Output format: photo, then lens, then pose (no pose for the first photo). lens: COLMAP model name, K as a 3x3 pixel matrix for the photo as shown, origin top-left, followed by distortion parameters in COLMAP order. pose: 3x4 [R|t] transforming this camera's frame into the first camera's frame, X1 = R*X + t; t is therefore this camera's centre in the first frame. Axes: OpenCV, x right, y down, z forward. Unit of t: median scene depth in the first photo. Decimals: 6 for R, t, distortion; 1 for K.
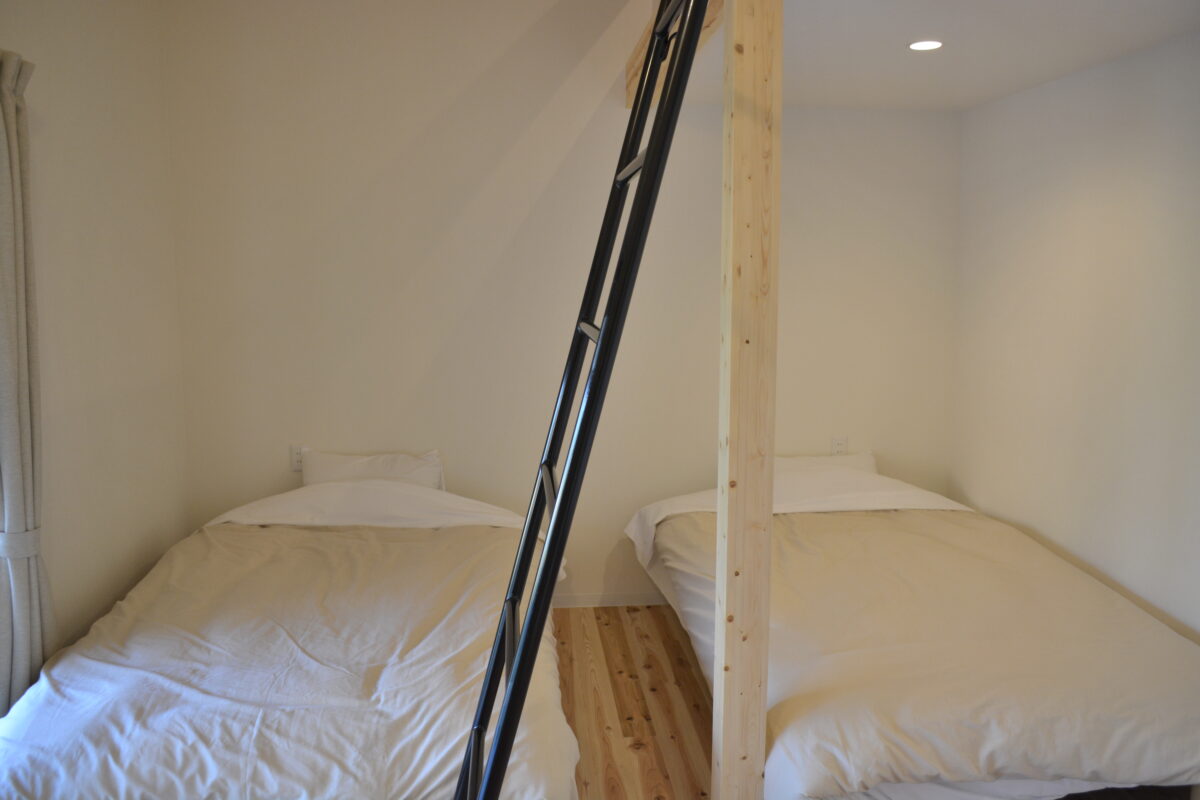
lens RADIAL K [[948.6, 0, 600.0], [0, 948.6, 400.0], [0, 0, 1]] dist [-0.069537, 0.000259]
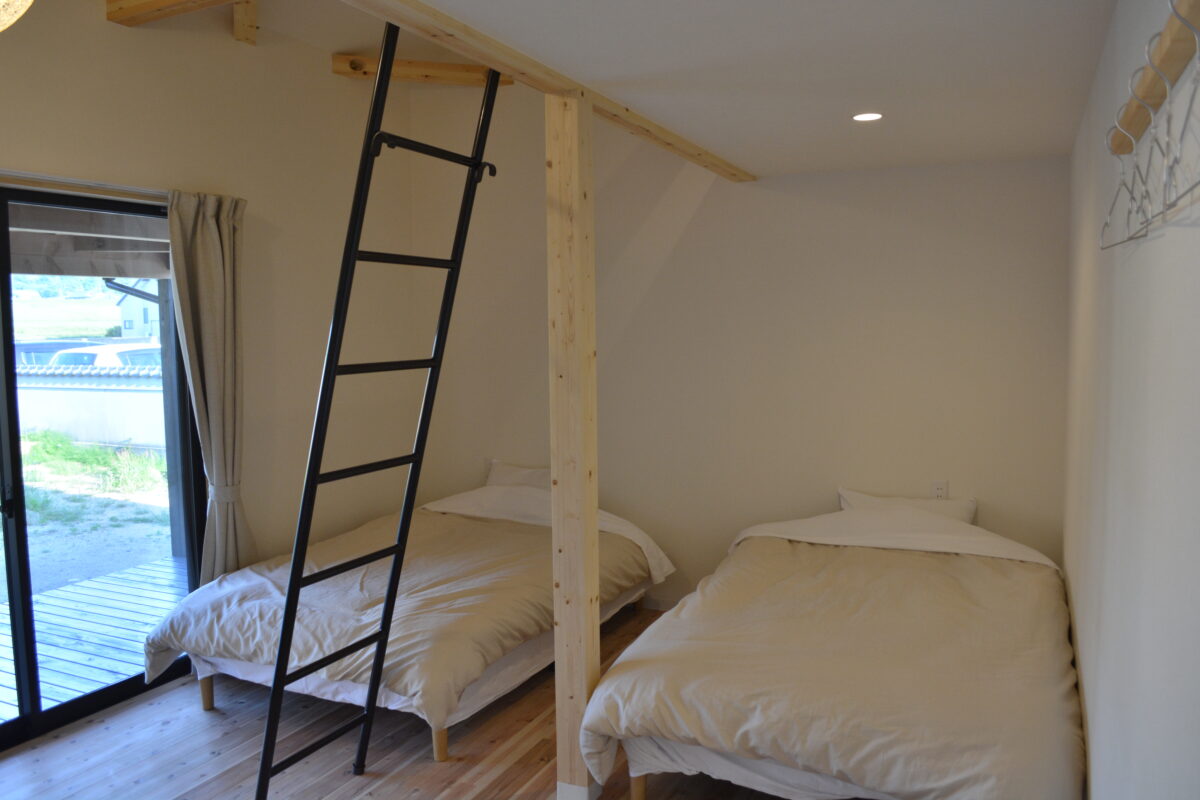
lens RADIAL K [[948.6, 0, 600.0], [0, 948.6, 400.0], [0, 0, 1]] dist [-0.069537, 0.000259]
pose [[0.871139, 0.029356, -0.490158, 0.852168], [-0.055173, 0.997742, -0.038300, 0.020208], [0.487927, 0.060408, 0.870792, -0.145702]]
